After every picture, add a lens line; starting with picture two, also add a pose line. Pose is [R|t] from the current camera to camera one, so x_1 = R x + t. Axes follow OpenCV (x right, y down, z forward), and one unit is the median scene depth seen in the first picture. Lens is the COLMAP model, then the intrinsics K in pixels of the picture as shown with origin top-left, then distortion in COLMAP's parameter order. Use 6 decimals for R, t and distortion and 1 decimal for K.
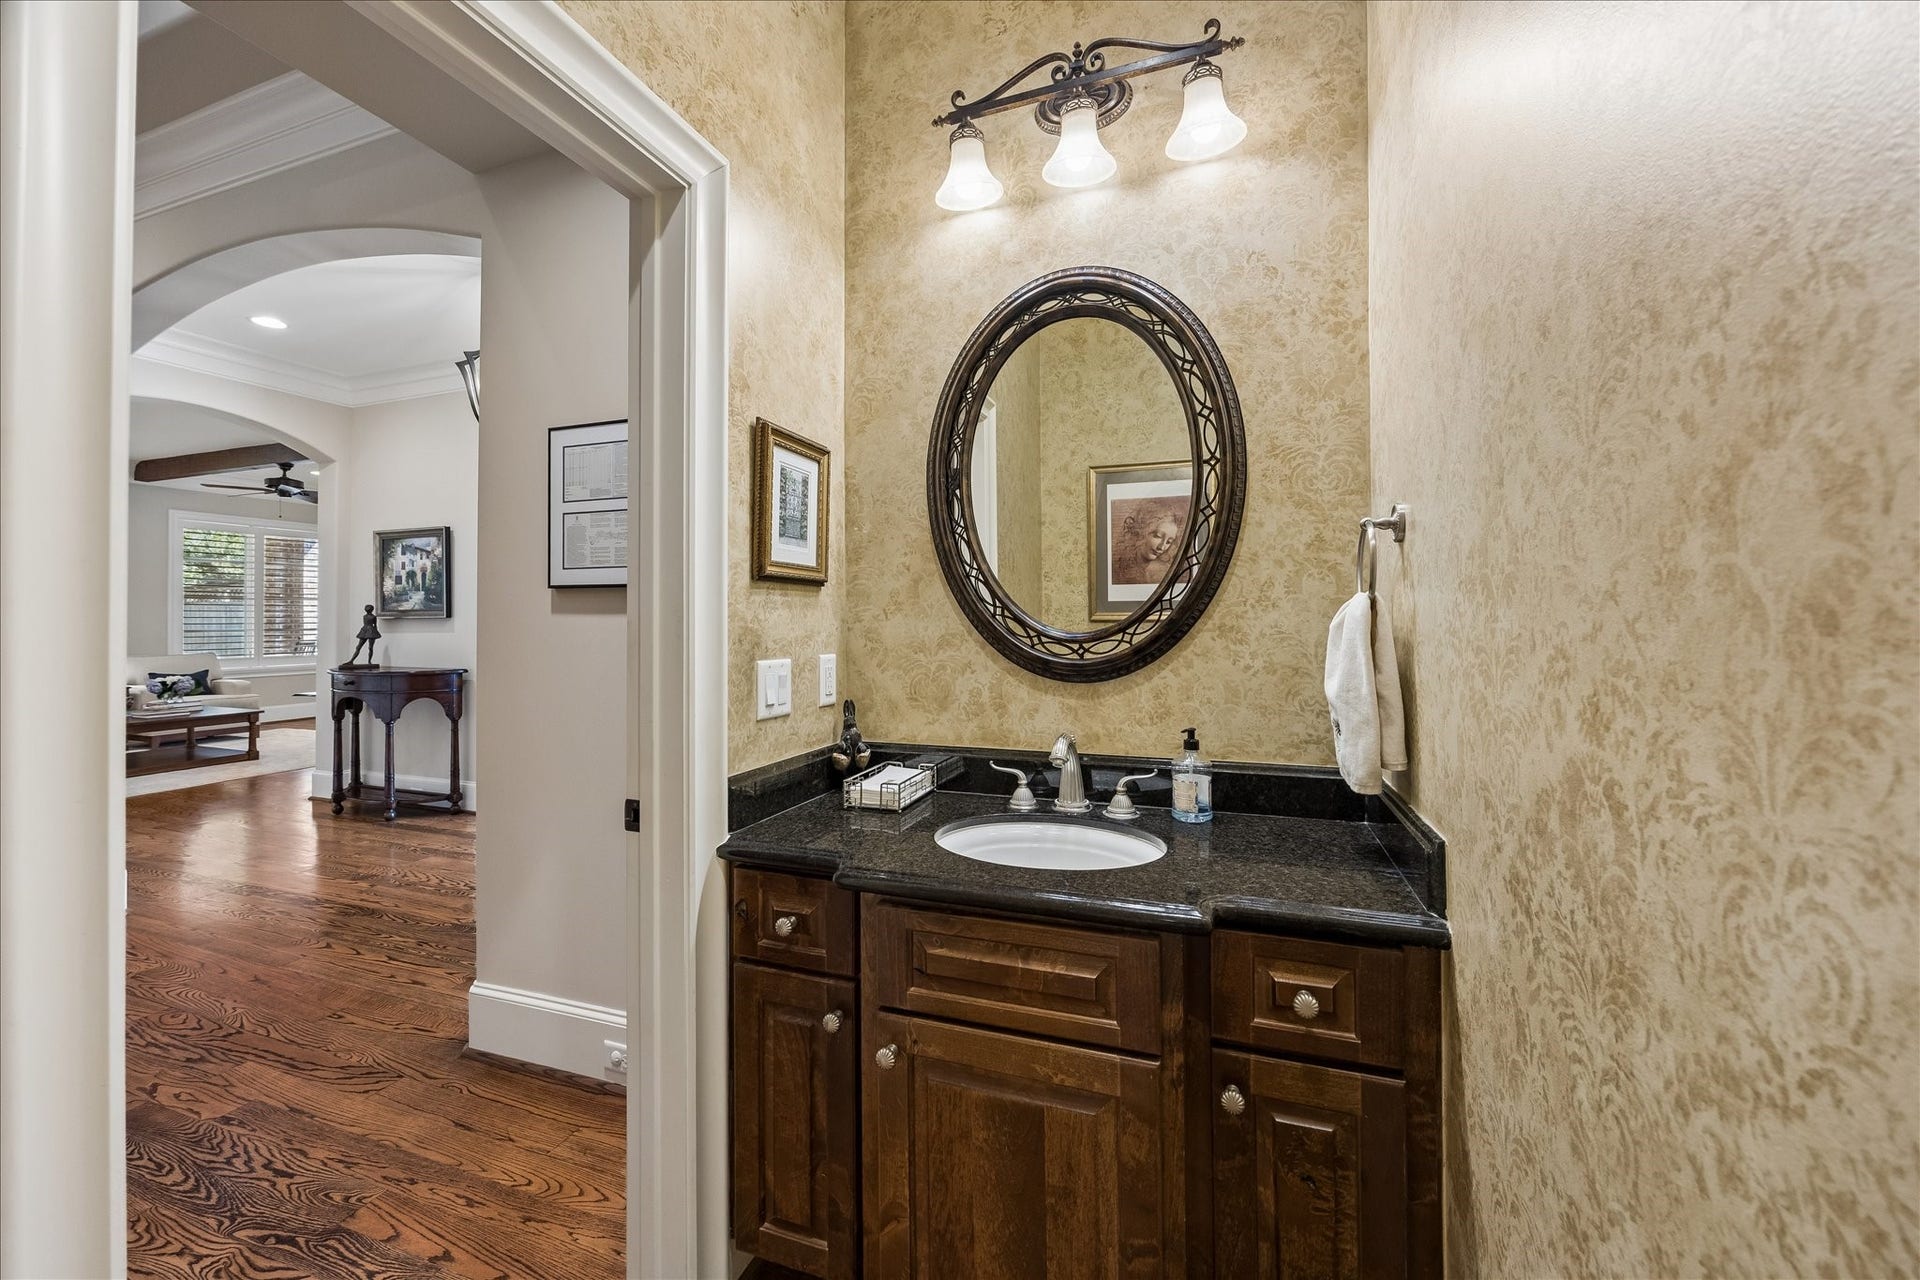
lens RADIAL K [[750.9, 0, 957.7], [0, 750.9, 609.4], [0, 0, 1]] dist [-0.000317, -0.000038]
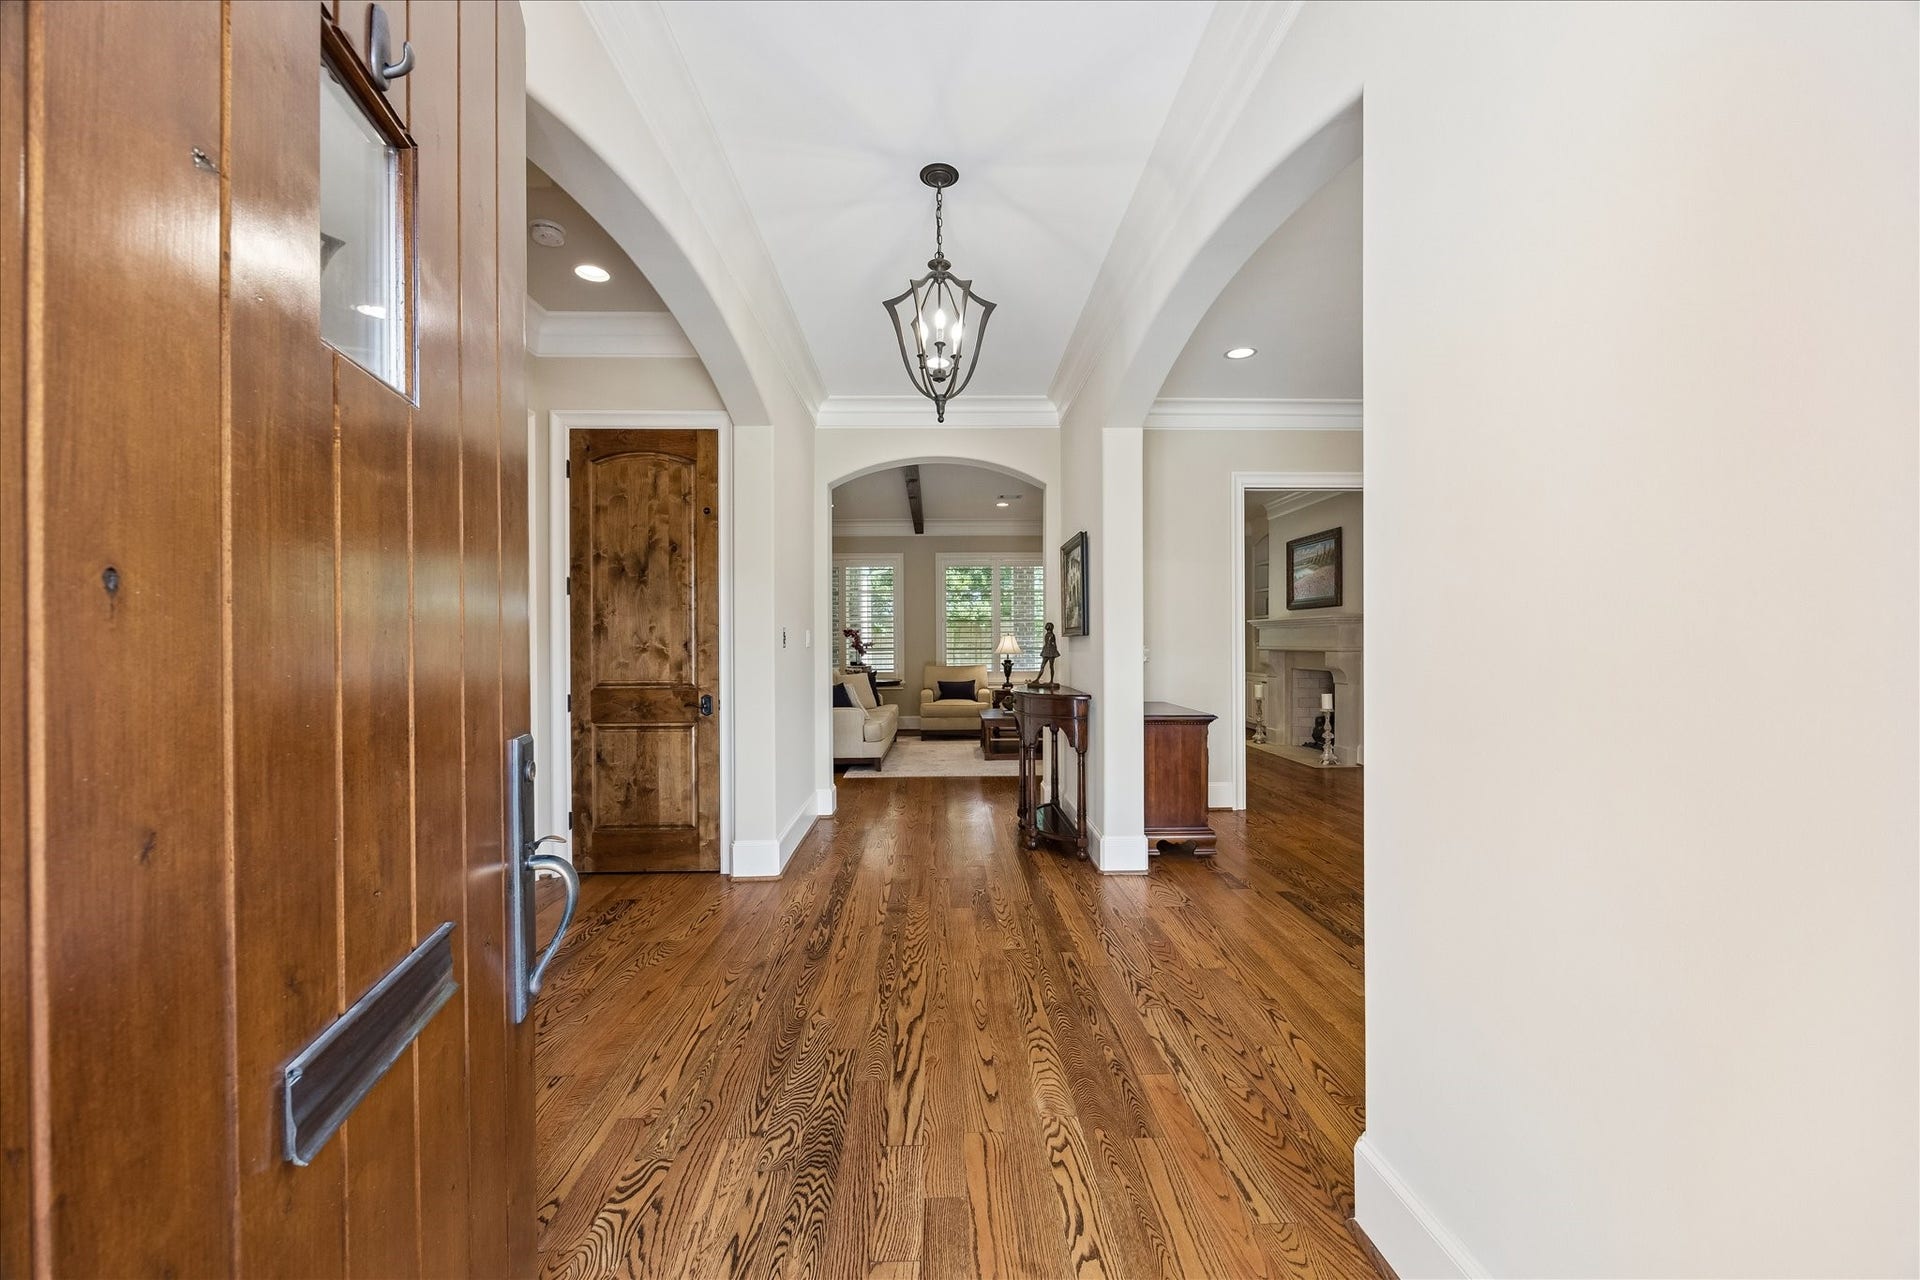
lens RADIAL K [[744.4, 0, 957.5], [0, 744.4, 639.4], [0, 0, 1]] dist [0.000217, 0.000030]
pose [[0.367404, 0.000649, -0.930061, 0.120880], [0.012273, 0.999909, 0.005546, 0.012903], [0.929981, -0.013452, 0.367362, 0.809503]]
